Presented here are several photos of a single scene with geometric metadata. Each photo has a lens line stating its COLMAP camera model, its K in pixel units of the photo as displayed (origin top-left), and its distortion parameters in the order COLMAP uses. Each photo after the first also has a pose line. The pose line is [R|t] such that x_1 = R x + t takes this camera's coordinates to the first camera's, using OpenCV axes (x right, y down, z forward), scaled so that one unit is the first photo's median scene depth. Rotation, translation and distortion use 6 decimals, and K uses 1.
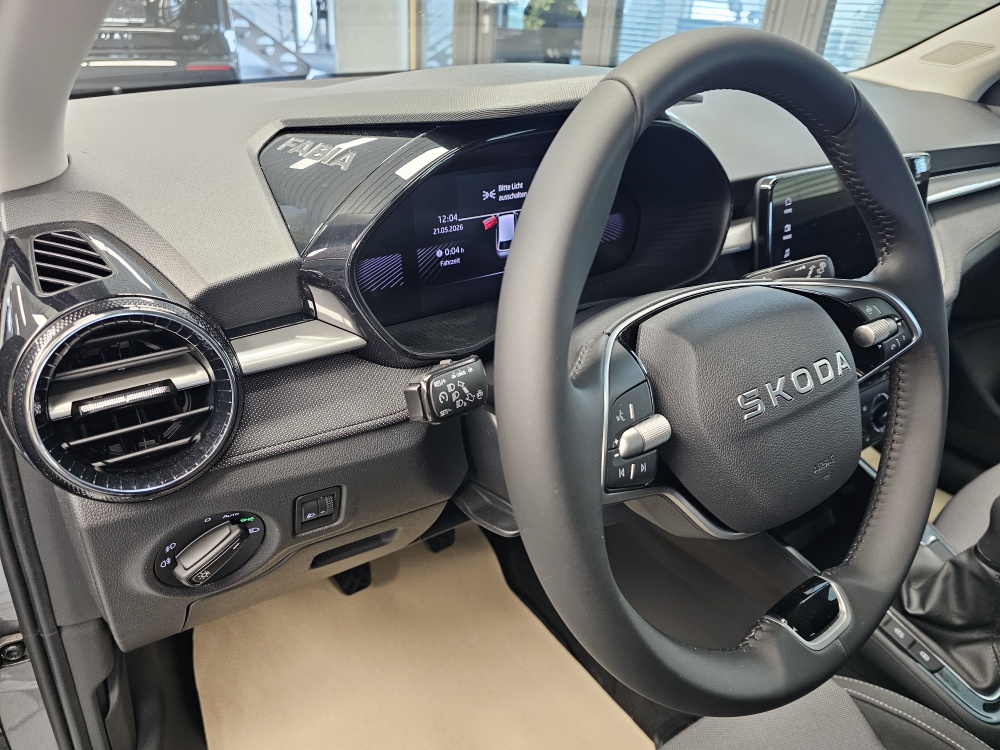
lens RADIAL K [[670.7, 0, 500.0], [0, 670.7, 375.0], [0, 0, 1]] dist [0.072773, -0.086847]
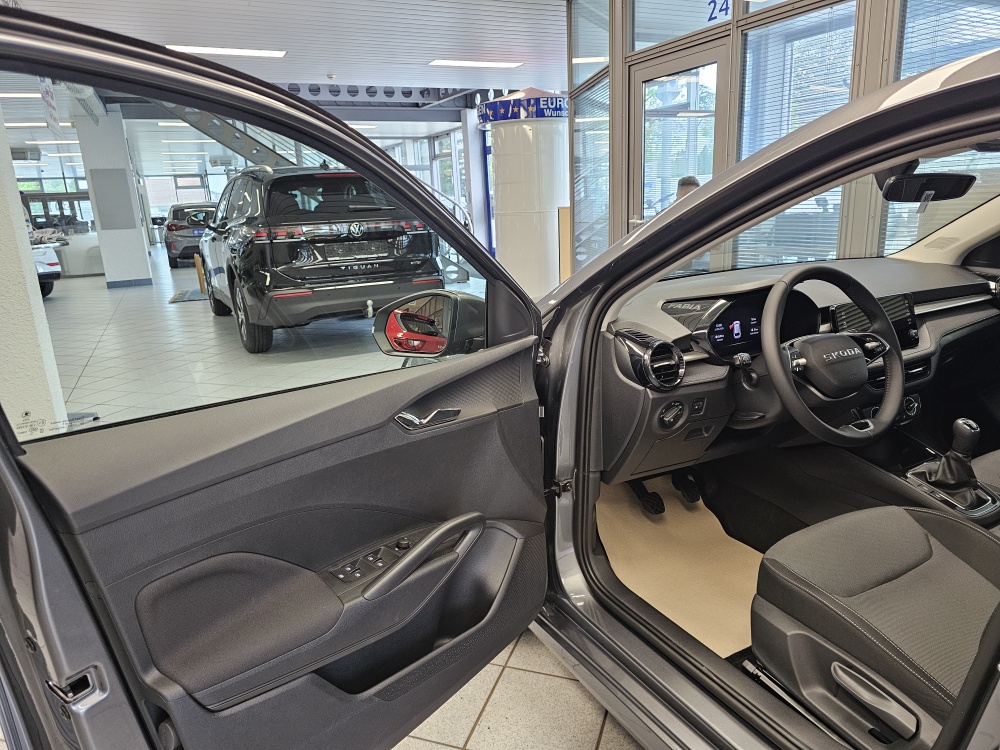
lens RADIAL K [[670.7, 0, 500.0], [0, 670.7, 375.0], [0, 0, 1]] dist [0.072773, -0.086847]
pose [[0.985535, -0.062369, -0.157577, -0.574294], [0.020308, 0.966580, -0.255558, 0.727510], [0.168250, 0.248661, 0.953866, -1.973928]]
